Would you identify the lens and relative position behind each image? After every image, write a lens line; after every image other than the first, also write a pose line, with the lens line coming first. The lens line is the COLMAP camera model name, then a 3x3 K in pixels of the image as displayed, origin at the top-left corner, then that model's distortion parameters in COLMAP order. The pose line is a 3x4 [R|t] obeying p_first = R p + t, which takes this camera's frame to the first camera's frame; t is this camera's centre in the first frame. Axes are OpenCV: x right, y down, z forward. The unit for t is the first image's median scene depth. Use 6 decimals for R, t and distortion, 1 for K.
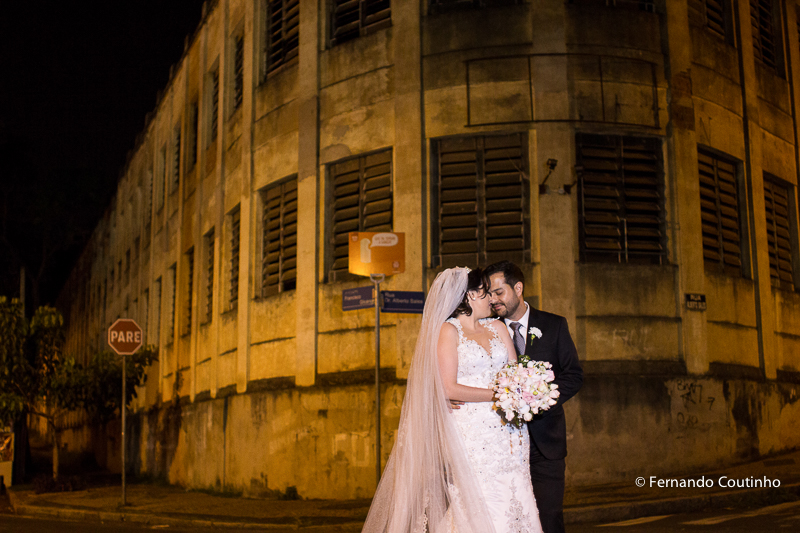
lens RADIAL K [[1047.0, 0, 398.7], [0, 1047.0, 268.8], [0, 0, 1]] dist [-0.067717, 0.000000]
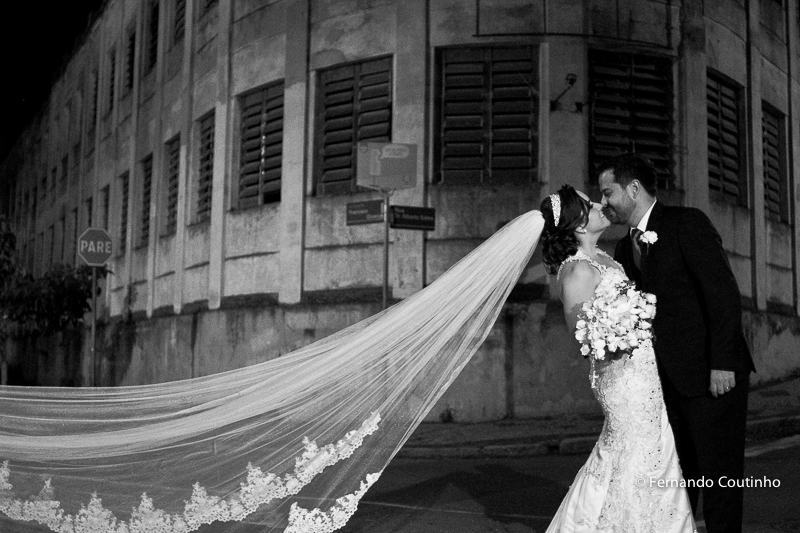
lens RADIAL K [[1047.0, 0, 399.2], [0, 1047.0, 270.7], [0, 0, 1]] dist [-0.067717, 0.000000]
pose [[0.995483, 0.029262, 0.090319, -0.080336], [-0.036060, 0.996563, 0.074582, 0.007627], [-0.087826, -0.077502, 0.993116, 0.048614]]
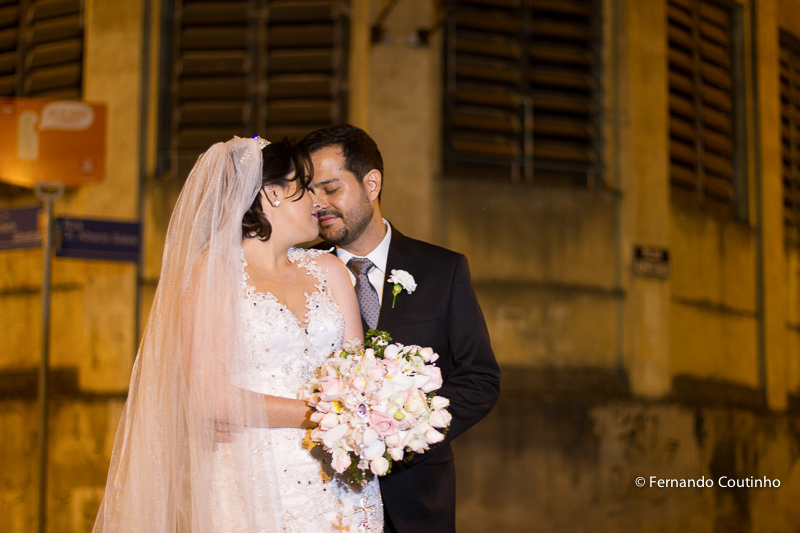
lens RADIAL K [[1913.2, 0, 395.3], [0, 1913.2, 268.6], [0, 0, 1]] dist [-0.153174, 0.000000]
pose [[0.986107, 0.034811, 0.162424, -0.003156], [-0.040540, 0.998662, 0.032092, 0.008917], [-0.161090, -0.038231, 0.986199, 0.054054]]
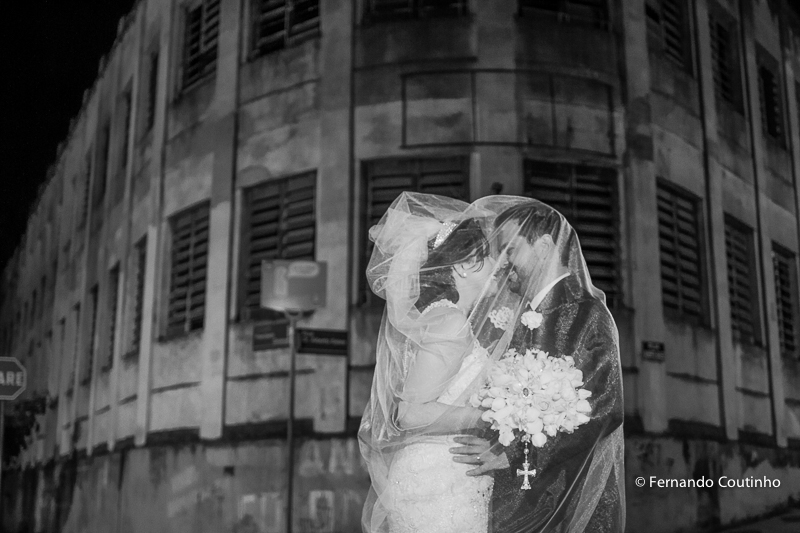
lens RADIAL K [[1047.0, 0, 403.2], [0, 1047.0, 268.1], [0, 0, 1]] dist [-0.067717, 0.000000]
pose [[0.997310, 0.026998, 0.068150, 0.008298], [-0.023098, 0.998085, -0.057390, 0.016389], [-0.069569, 0.055661, 0.996023, 0.117394]]
